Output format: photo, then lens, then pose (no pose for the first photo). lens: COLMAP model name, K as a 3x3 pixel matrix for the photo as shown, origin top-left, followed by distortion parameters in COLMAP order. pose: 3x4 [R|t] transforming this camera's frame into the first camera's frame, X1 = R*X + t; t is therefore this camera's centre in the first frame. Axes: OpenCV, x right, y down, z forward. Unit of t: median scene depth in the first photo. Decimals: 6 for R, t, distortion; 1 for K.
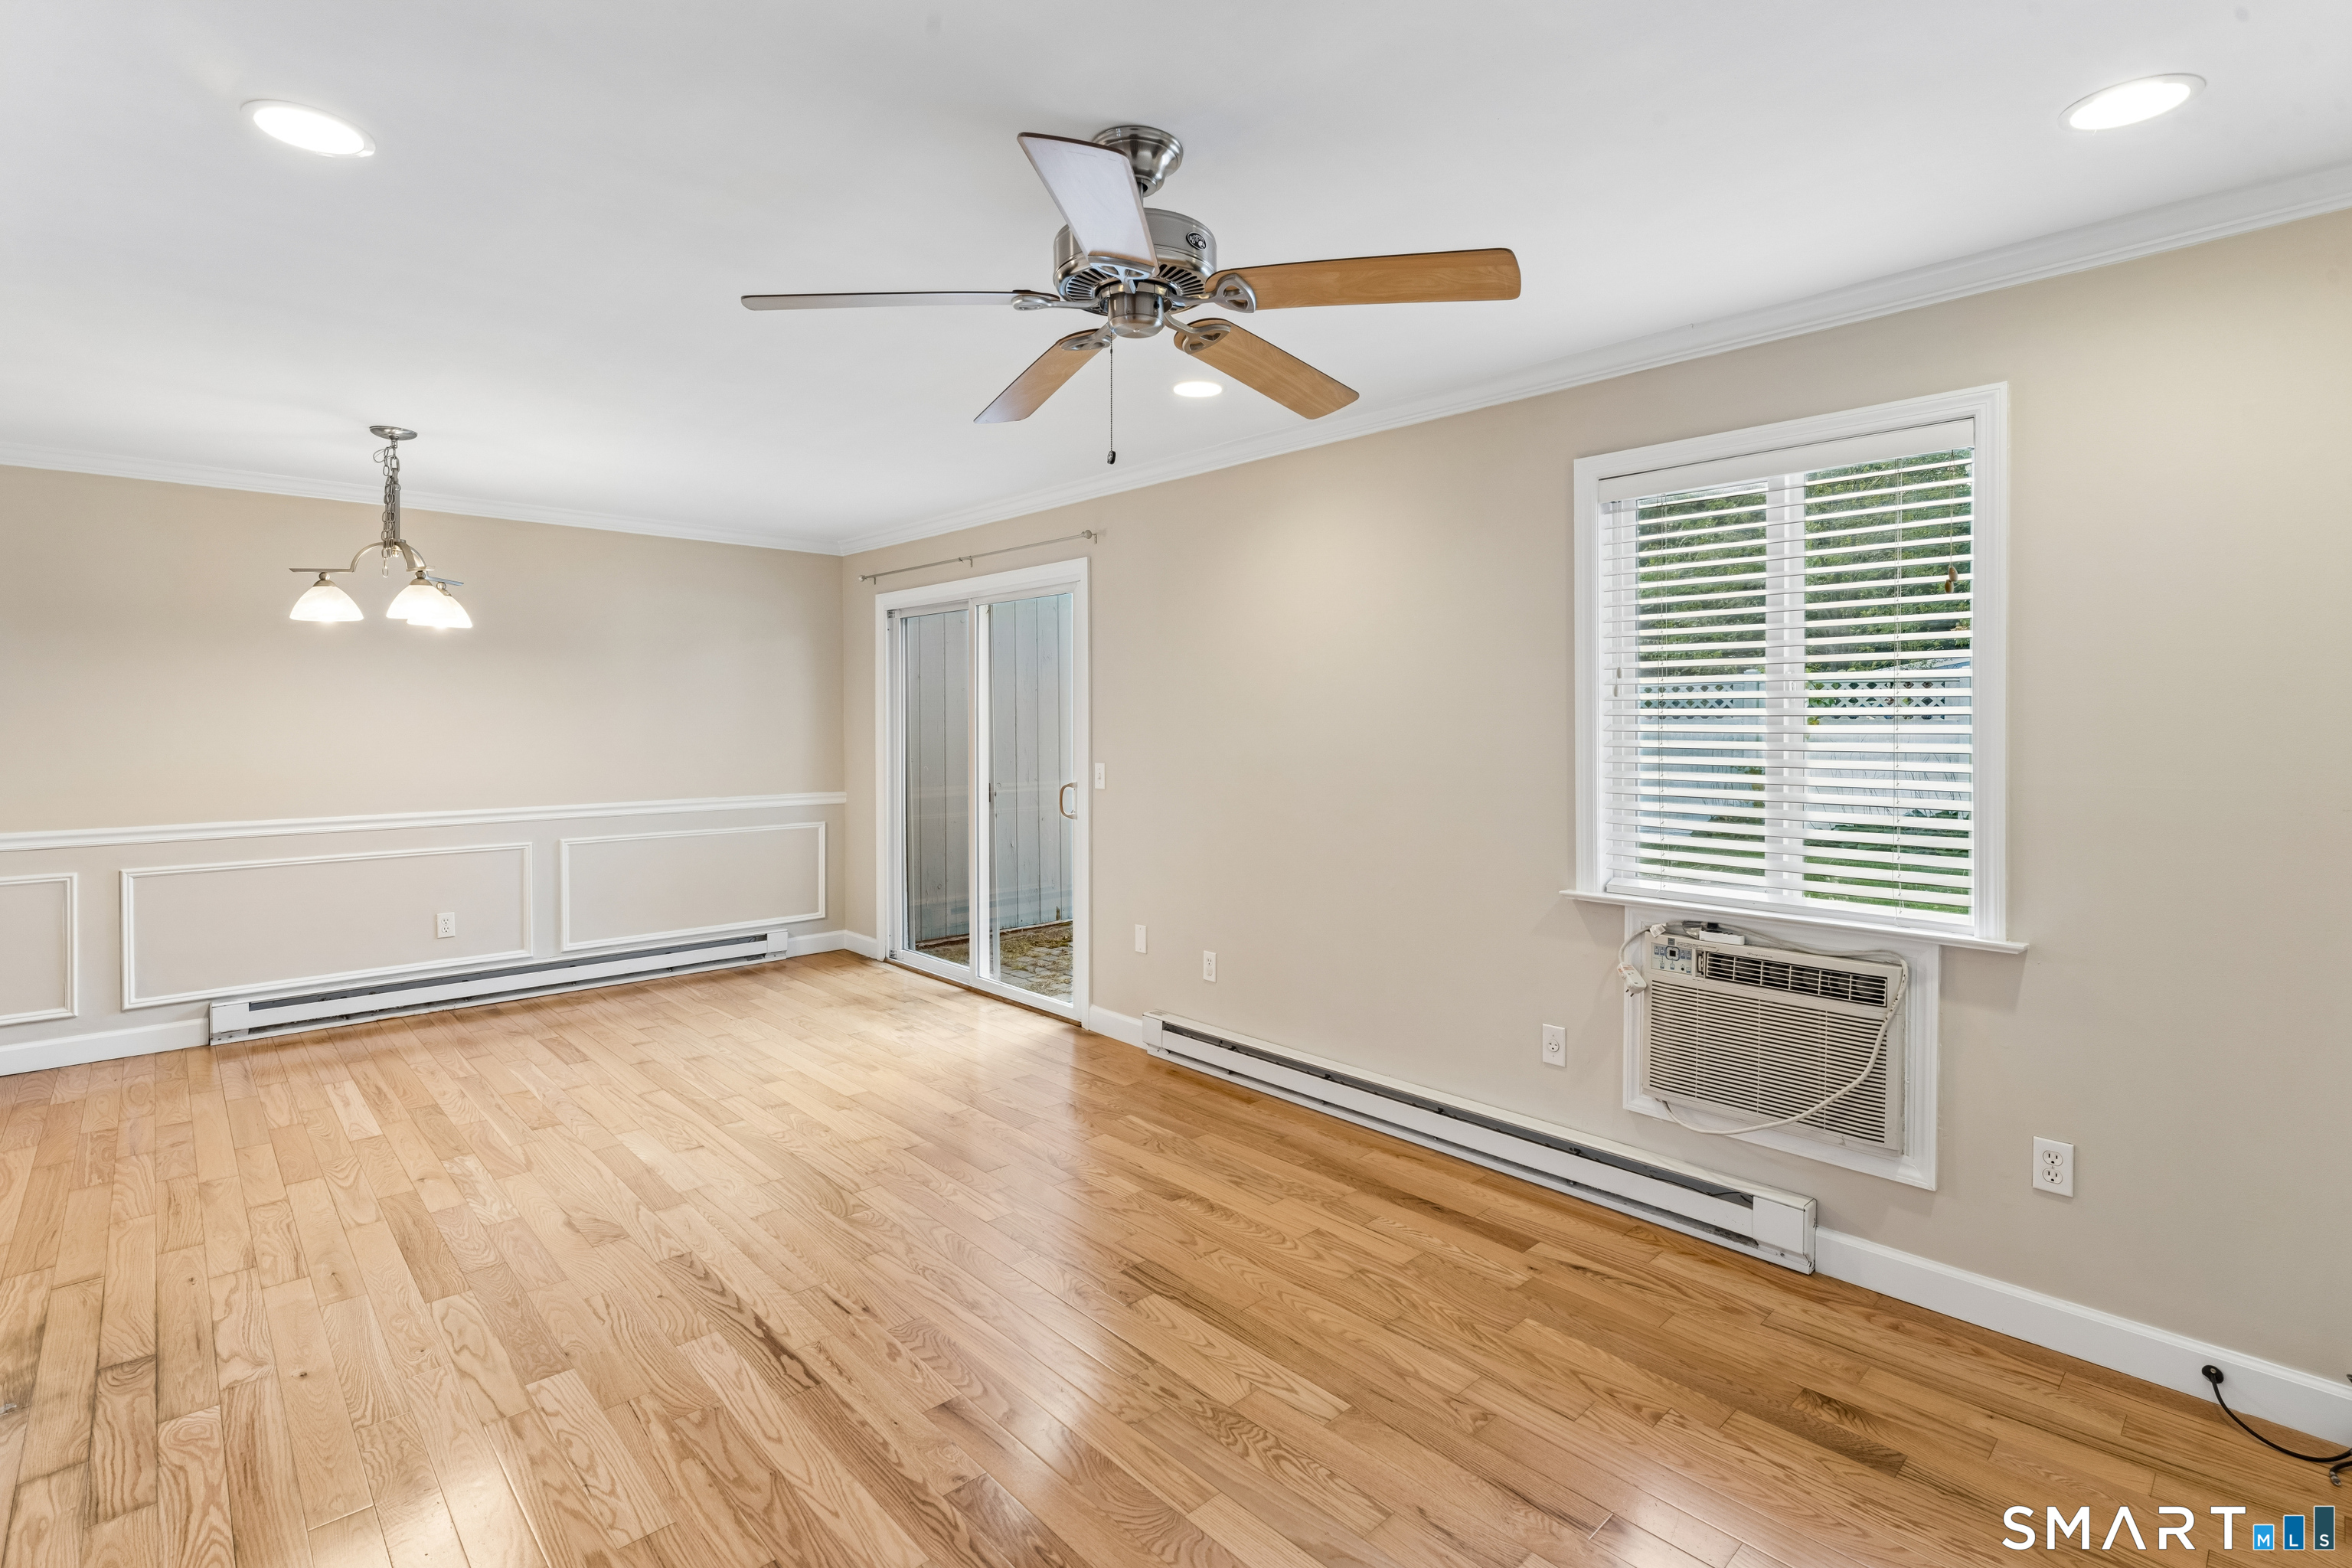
lens RADIAL K [[1092.3, 0, 1183.1], [0, 1092.3, 742.2], [0, 0, 1]] dist [-0.002144, 0.000507]
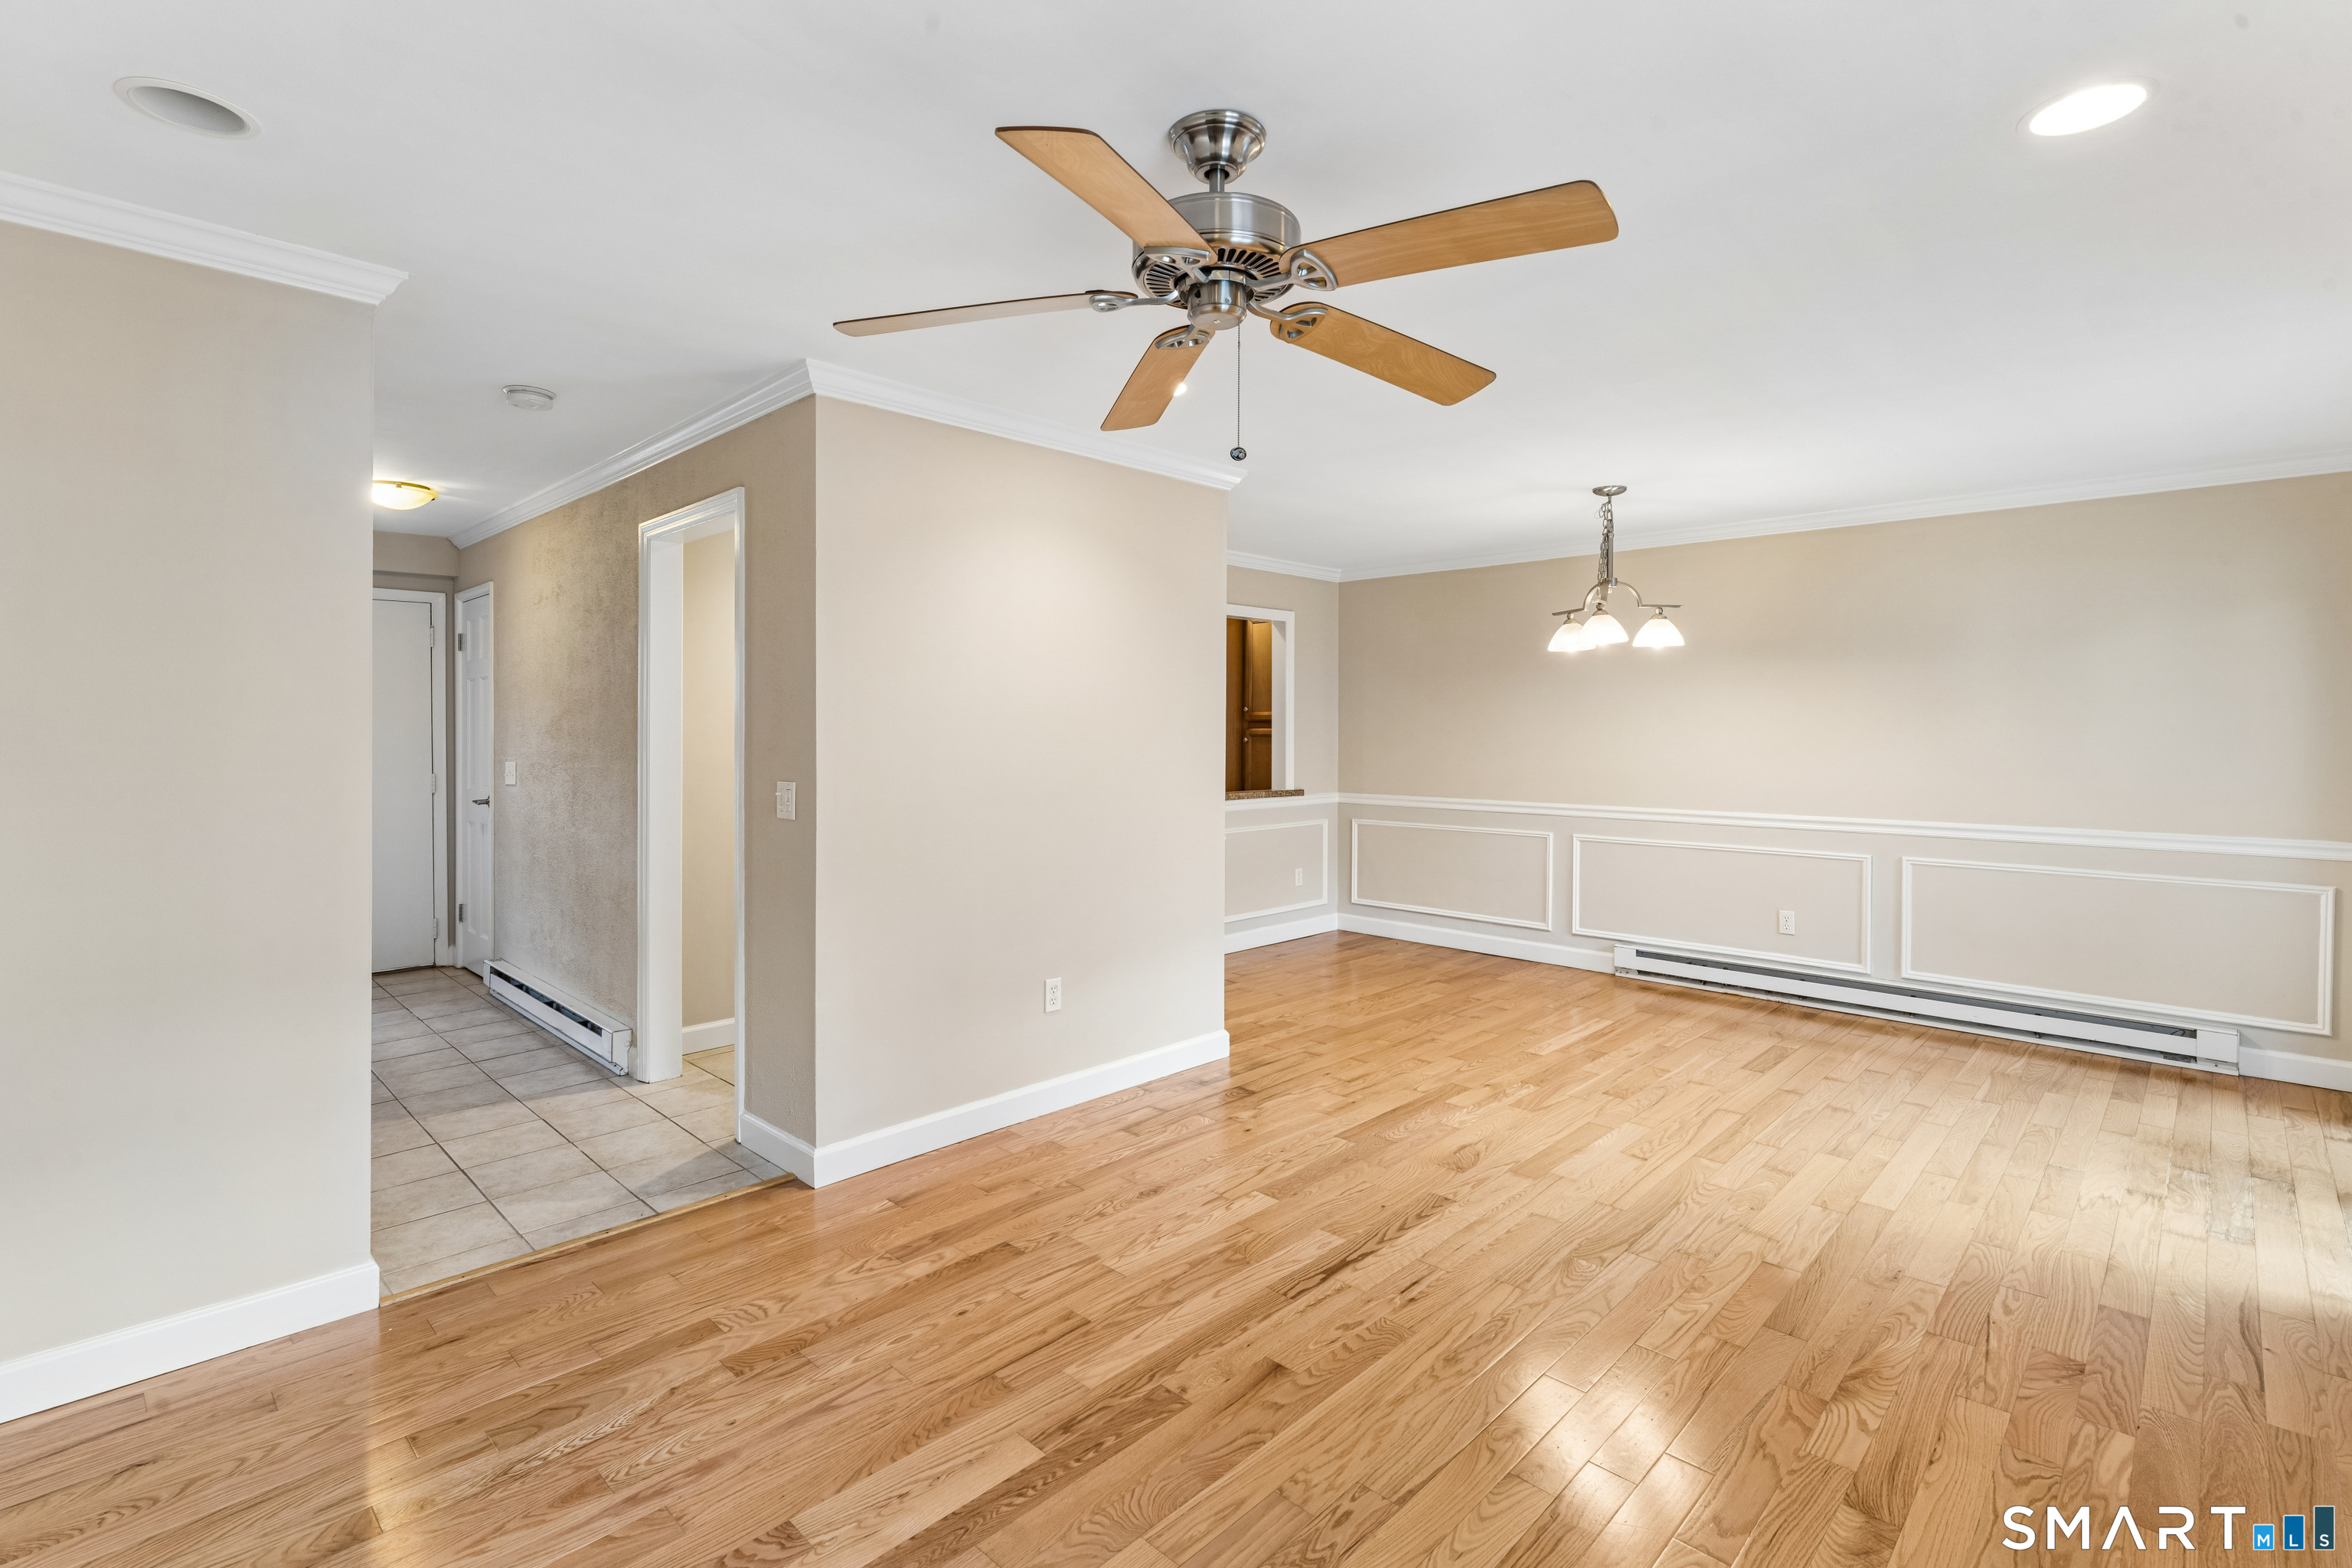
lens RADIAL K [[1092.3, 0, 1170.0], [0, 1092.3, 745.0], [0, 0, 1]] dist [-0.002144, 0.000507]
pose [[0.043586, 0.015339, -0.998932, 0.537430], [-0.023158, 0.999629, 0.014339, -0.008962], [0.998781, 0.022509, 0.043925, 0.535498]]
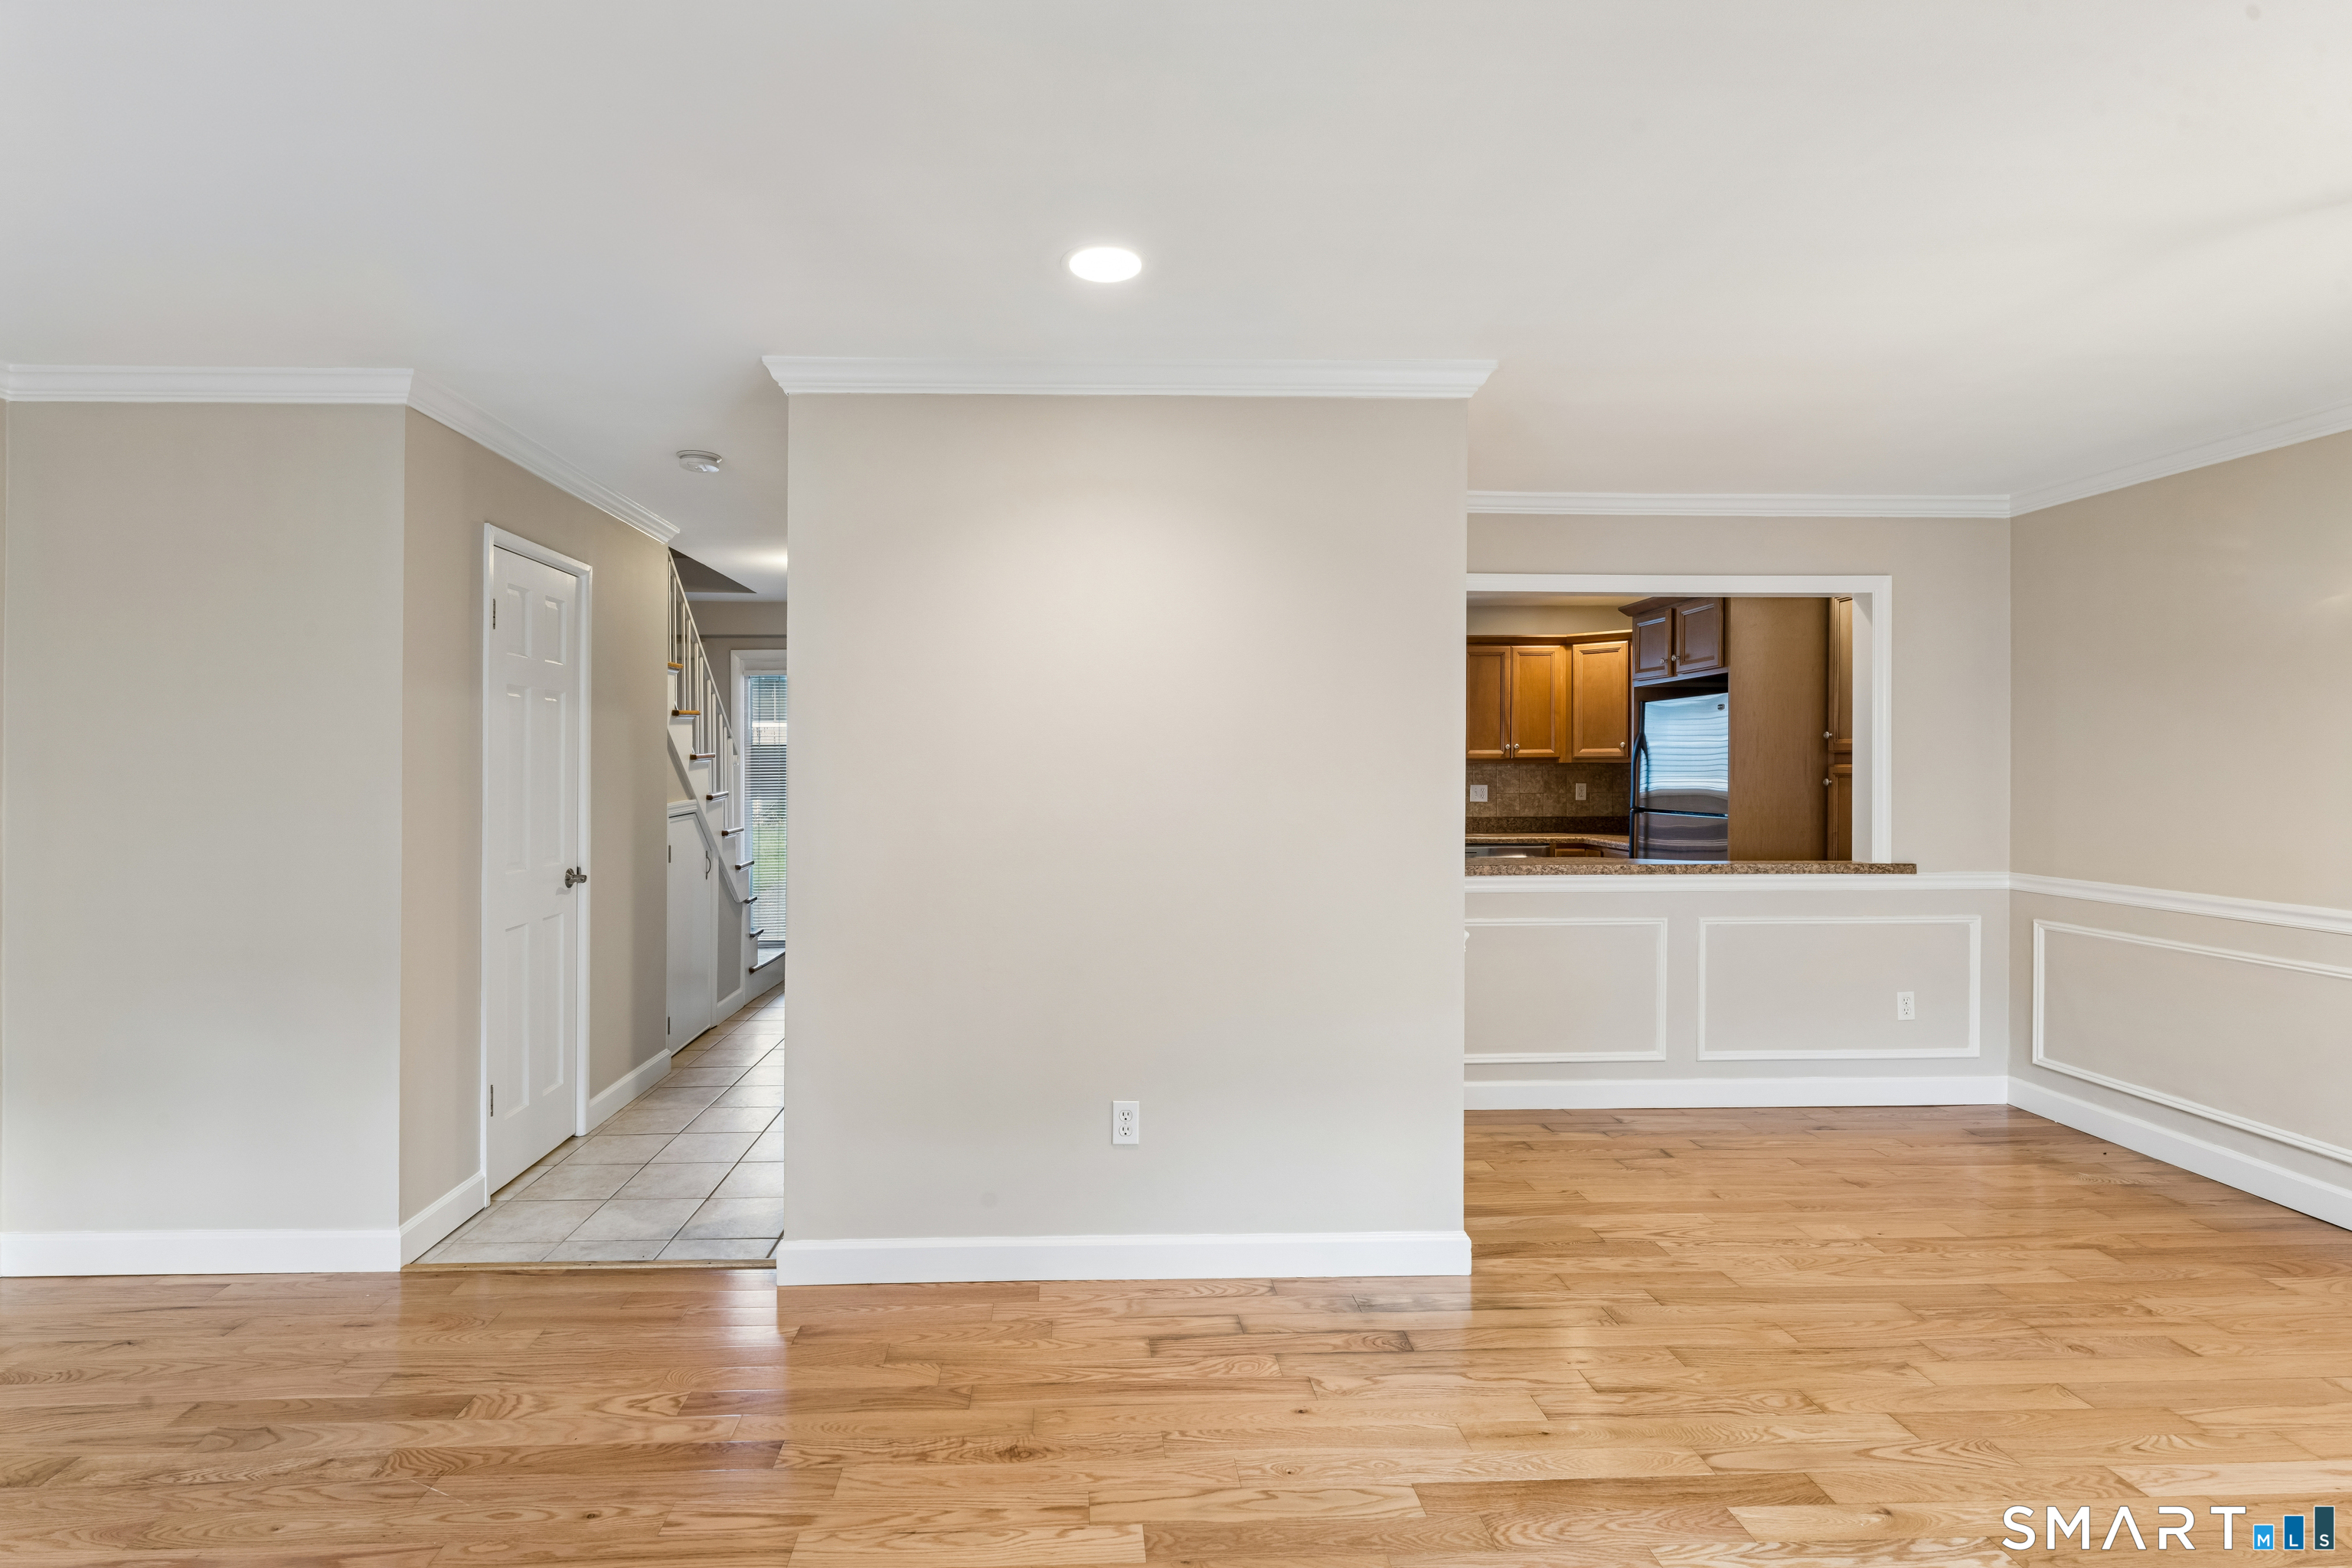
lens RADIAL K [[1092.3, 0, 1111.2], [0, 1092.3, 771.5], [0, 0, 1]] dist [-0.002144, 0.000507]
pose [[-0.660693, 0.004947, -0.750640, 0.043545], [-0.013816, 0.999729, 0.018750, -0.019044], [0.750529, 0.022759, -0.660445, 1.018879]]
